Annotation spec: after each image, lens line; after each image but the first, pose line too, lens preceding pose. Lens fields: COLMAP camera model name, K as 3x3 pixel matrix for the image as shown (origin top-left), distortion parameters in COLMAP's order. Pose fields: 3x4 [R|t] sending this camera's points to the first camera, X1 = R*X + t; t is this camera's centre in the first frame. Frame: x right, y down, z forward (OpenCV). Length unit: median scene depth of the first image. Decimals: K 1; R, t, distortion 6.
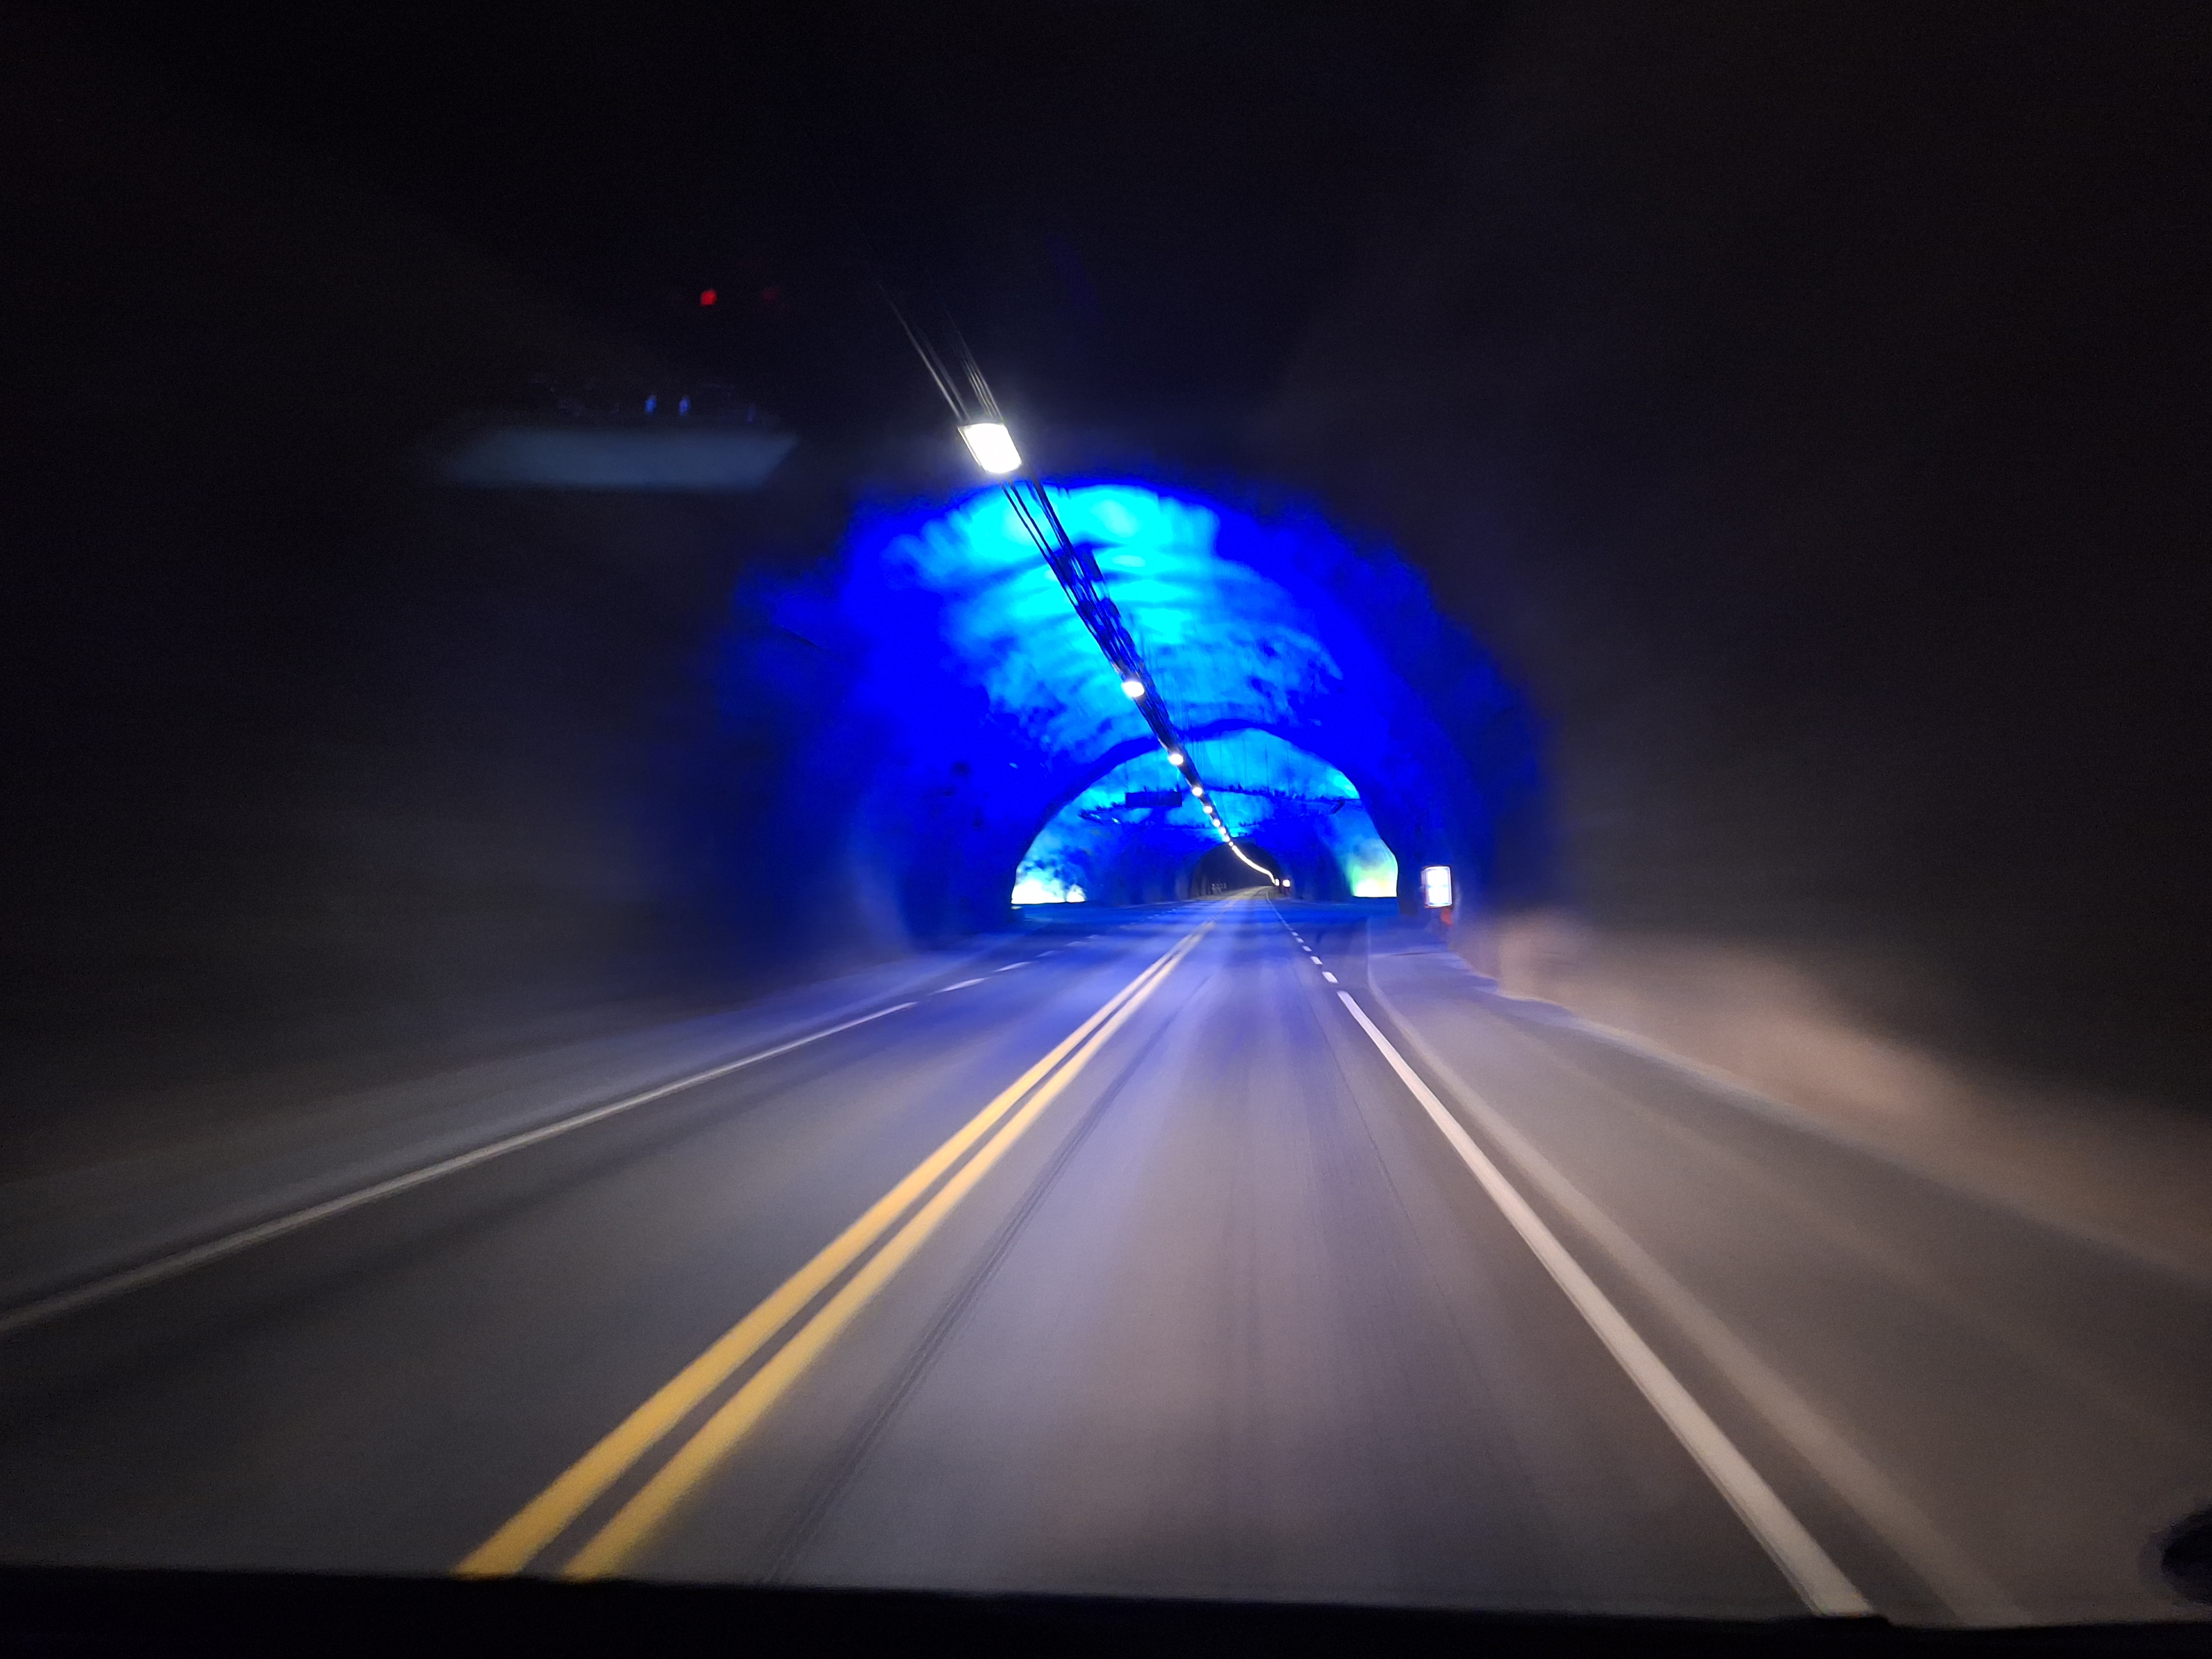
lens RADIAL K [[1758.2, 0, 1106.0], [0, 1758.2, 829.5], [0, 0, 1]] dist [-0.003681, -0.001844]
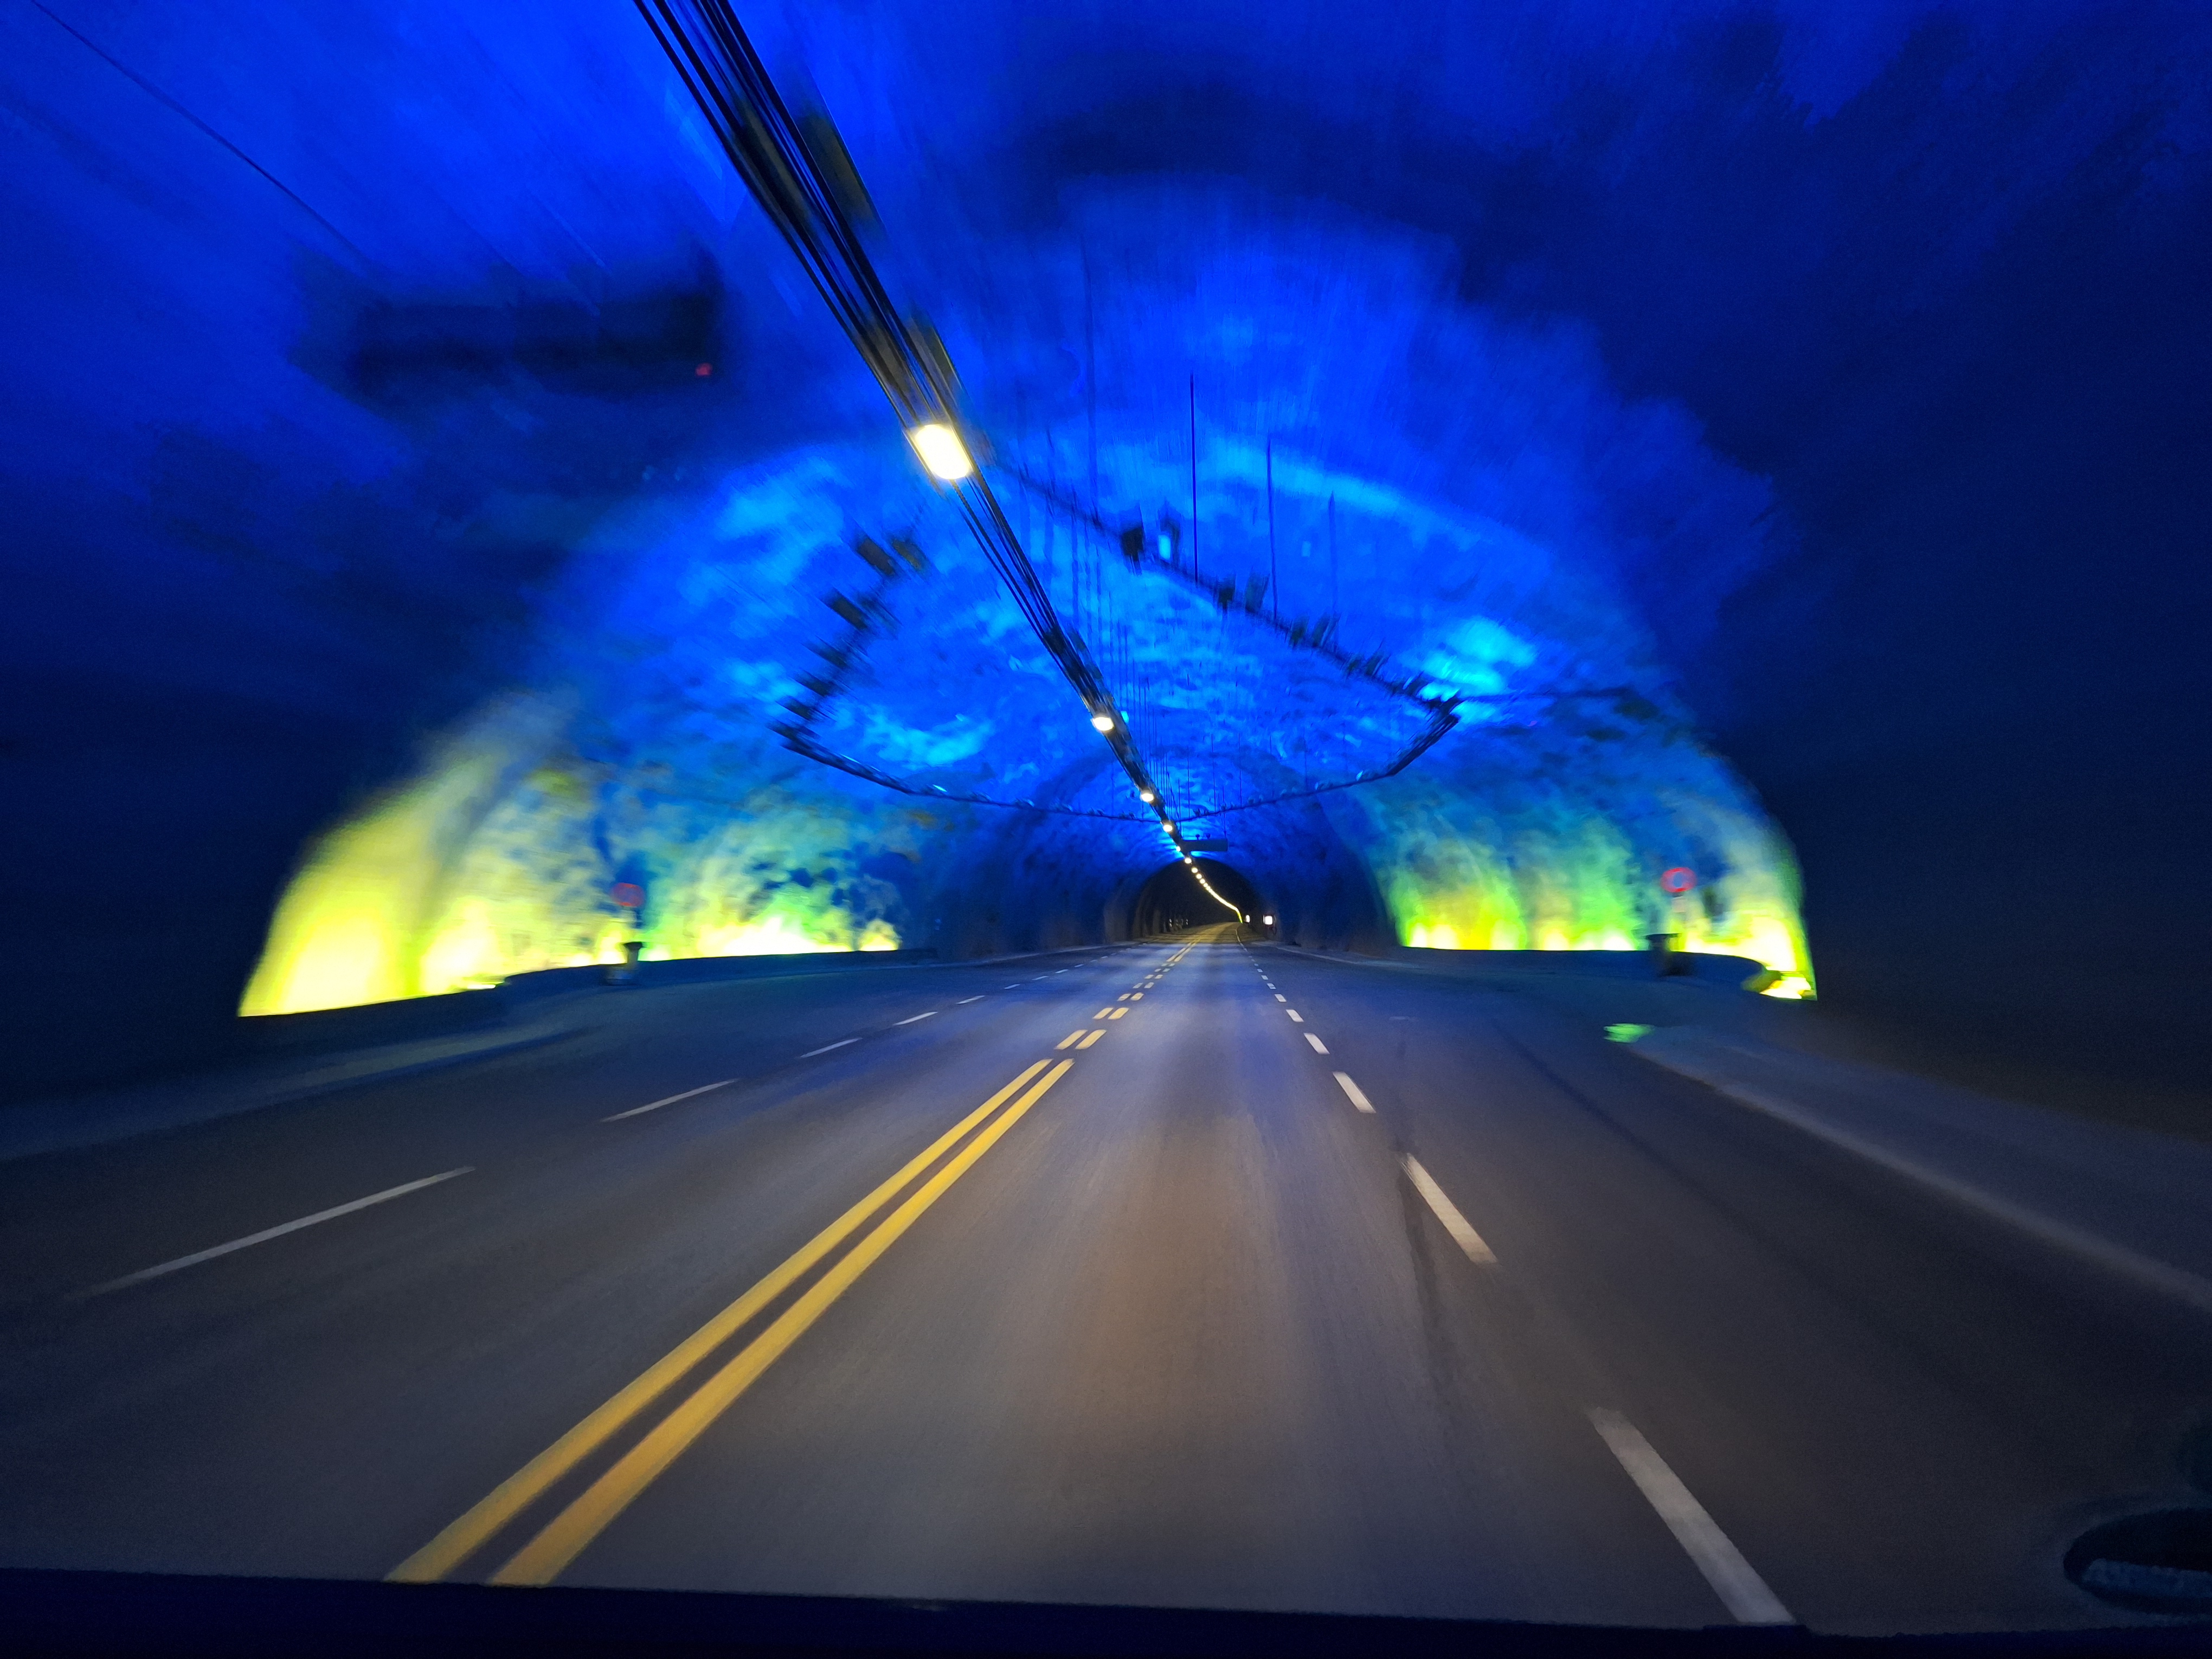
lens RADIAL K [[1758.2, 0, 1106.0], [0, 1758.2, 829.5], [0, 0, 1]] dist [-0.003681, -0.001844]
pose [[0.999697, 0.016926, 0.017879, 0.039583], [-0.016577, 0.999673, -0.019481, 0.013807], [-0.018203, 0.019178, 0.999650, 0.473794]]
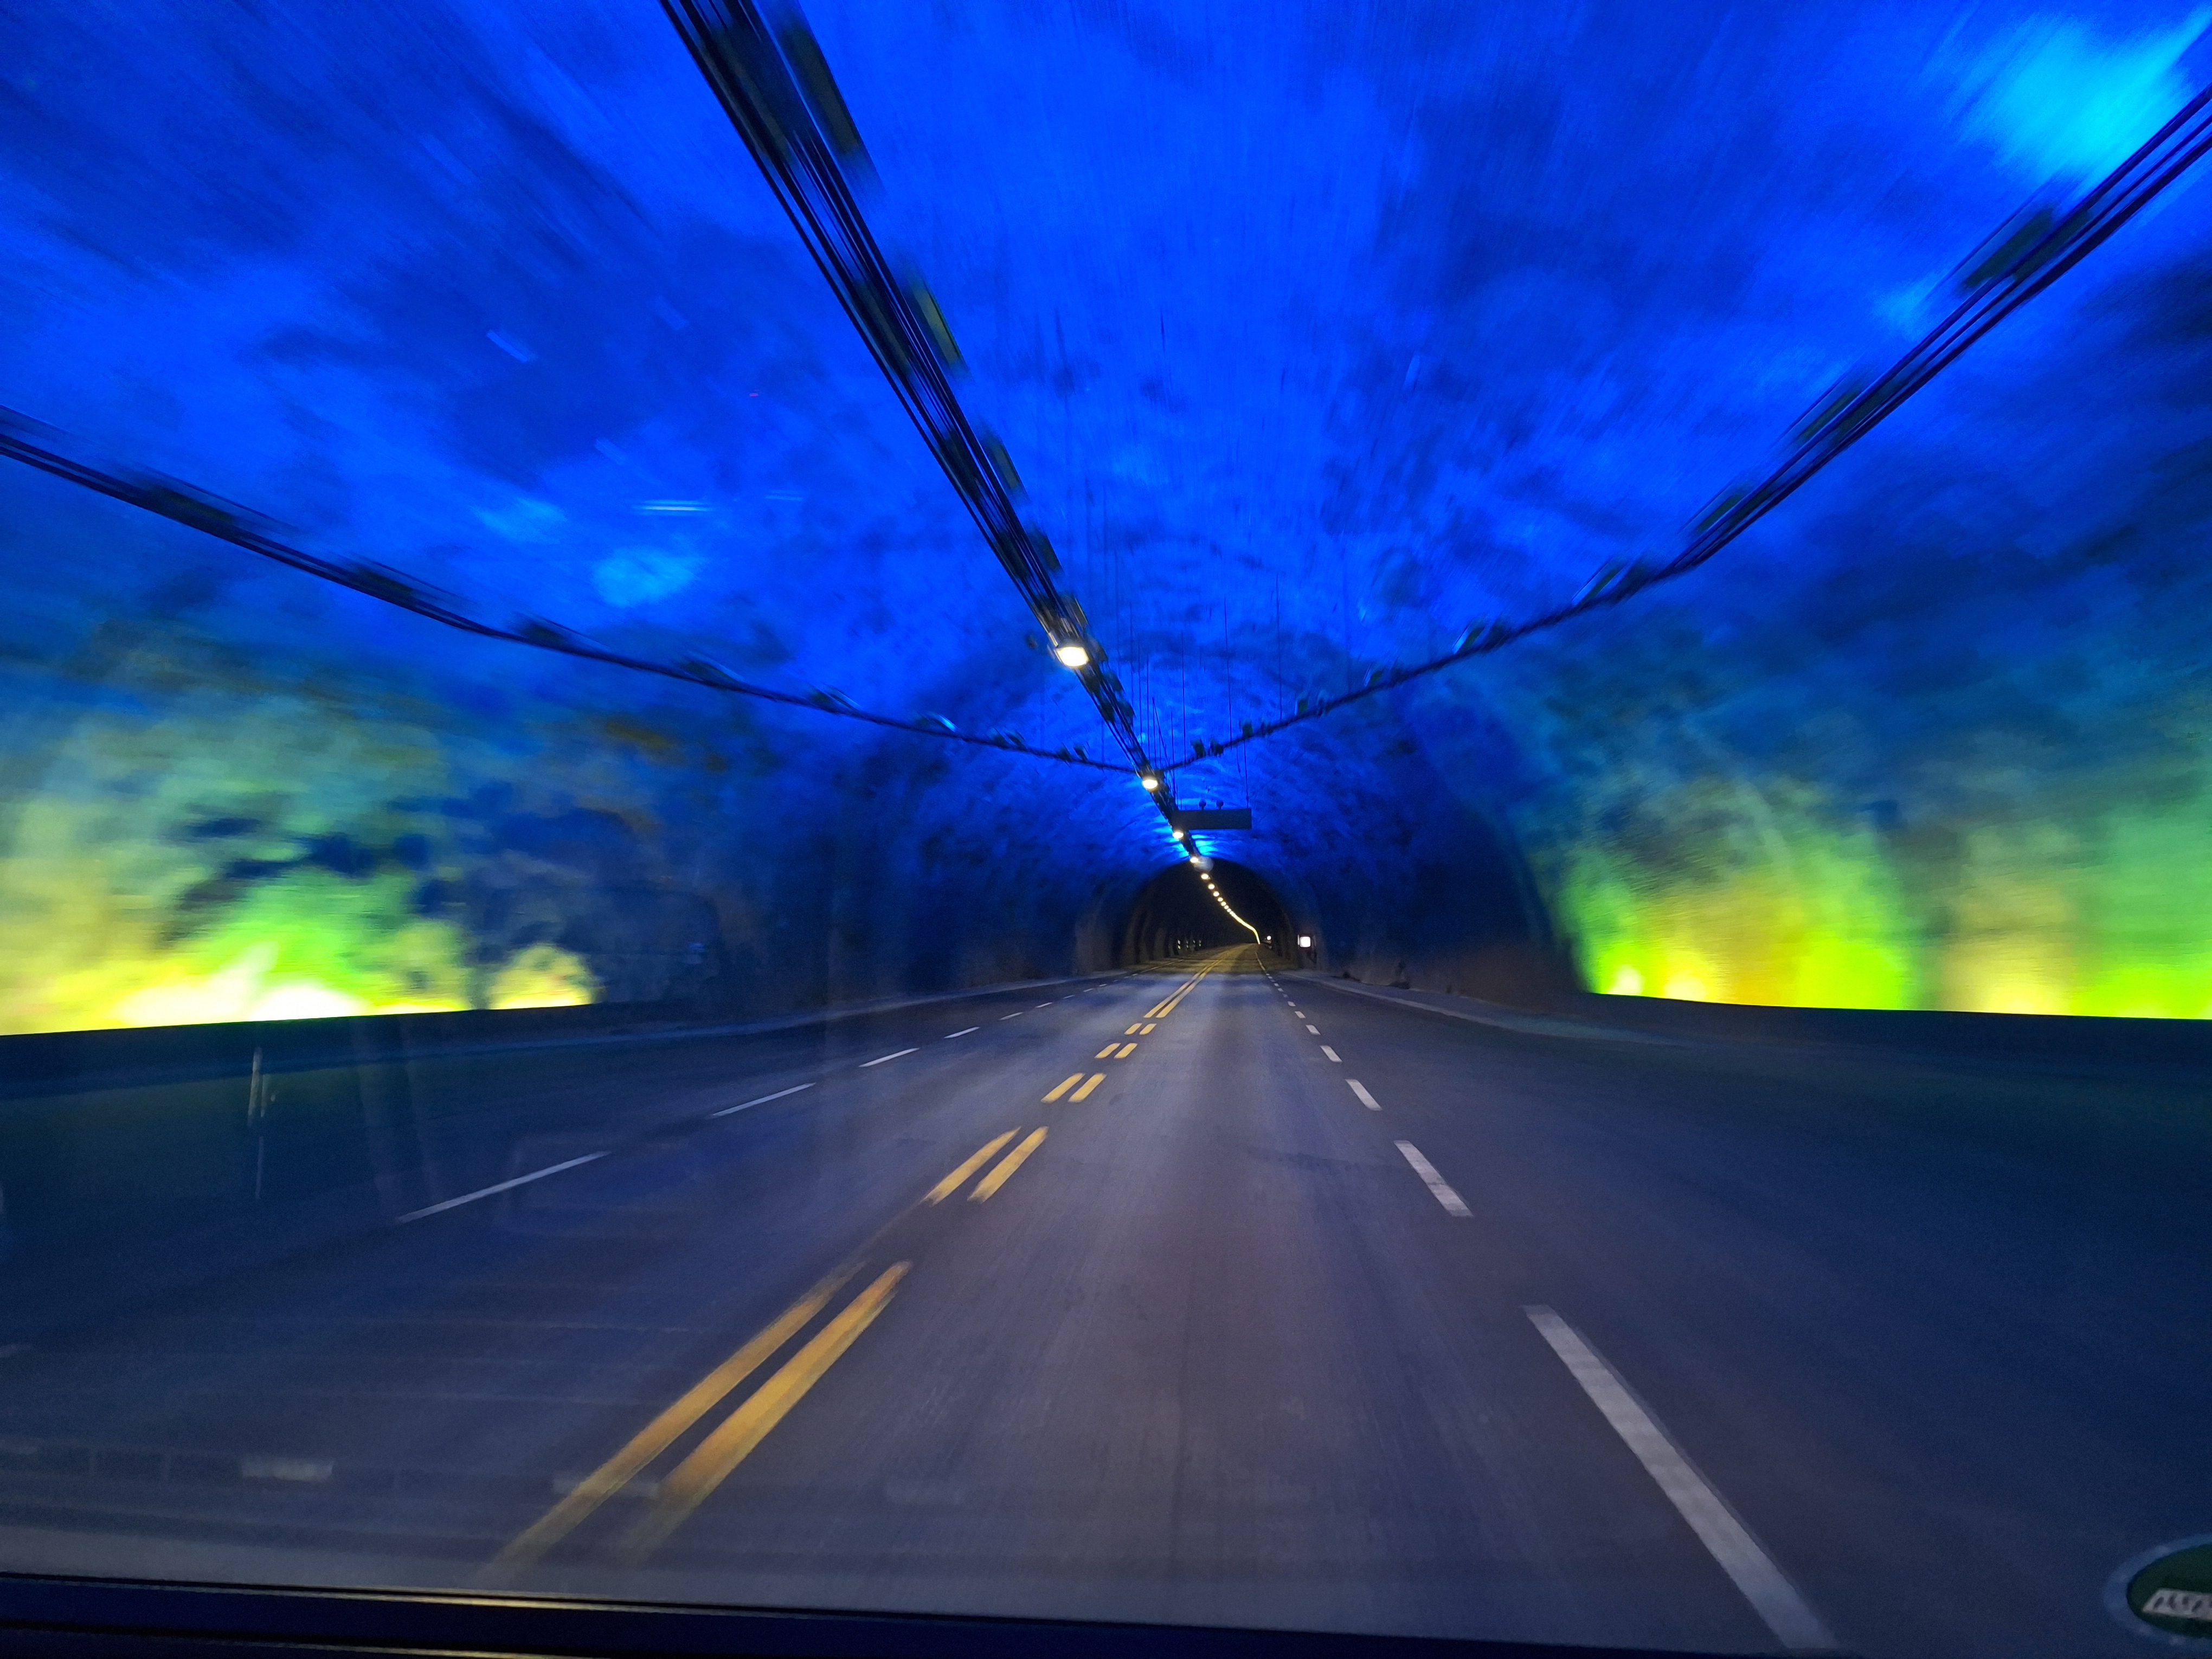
lens RADIAL K [[1758.2, 0, 1106.0], [0, 1758.2, 829.5], [0, 0, 1]] dist [-0.003681, -0.001844]
pose [[0.999867, 0.014081, 0.008173, 0.060866], [-0.013818, 0.999412, -0.031379, 0.021626], [-0.008610, 0.031262, 0.999474, 0.737349]]
